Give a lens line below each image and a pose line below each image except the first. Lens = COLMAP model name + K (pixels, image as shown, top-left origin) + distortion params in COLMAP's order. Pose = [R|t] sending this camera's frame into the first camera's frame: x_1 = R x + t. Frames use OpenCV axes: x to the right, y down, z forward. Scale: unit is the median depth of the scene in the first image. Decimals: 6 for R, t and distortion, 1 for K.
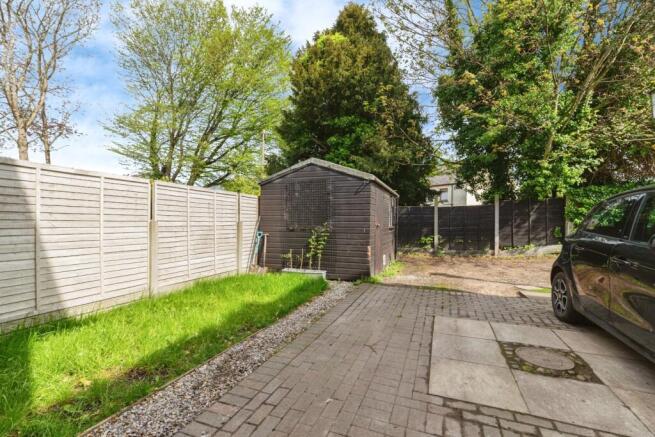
lens RADIAL K [[298.1, 0, 328.8], [0, 298.1, 221.8], [0, 0, 1]] dist [0.009466, 0.000189]
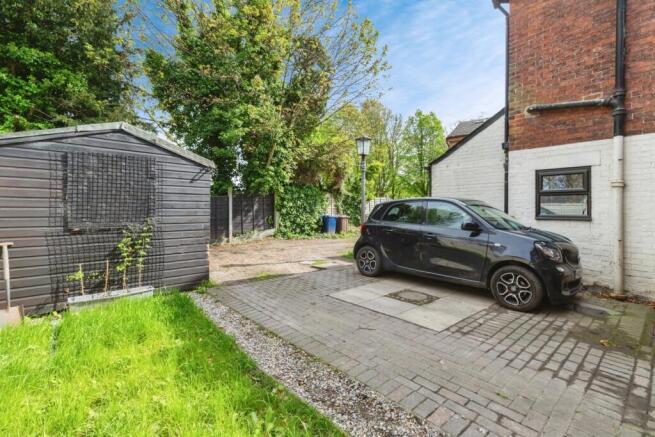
lens RADIAL K [[298.1, 0, 335.2], [0, 298.1, 206.1], [0, 0, 1]] dist [0.009466, 0.000189]
pose [[0.452415, 0.009297, 0.891759, -0.455438], [-0.000083, 0.999946, -0.010383, -0.018910], [-0.891807, 0.004624, 0.452392, 0.279921]]
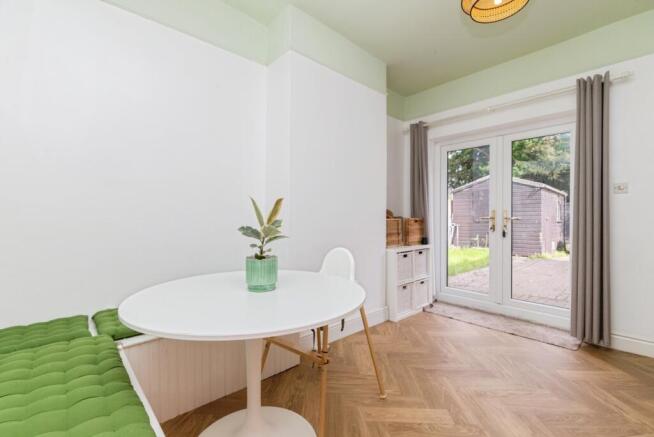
lens RADIAL K [[297.6, 0, 326.8], [0, 297.6, 215.8], [0, 0, 1]] dist [0.009466, 0.000189]
pose [[0.901684, -0.009277, -0.432295, -0.169221], [0.003690, 0.999899, -0.013760, 0.014343], [0.432379, 0.010812, 0.901627, -0.739997]]
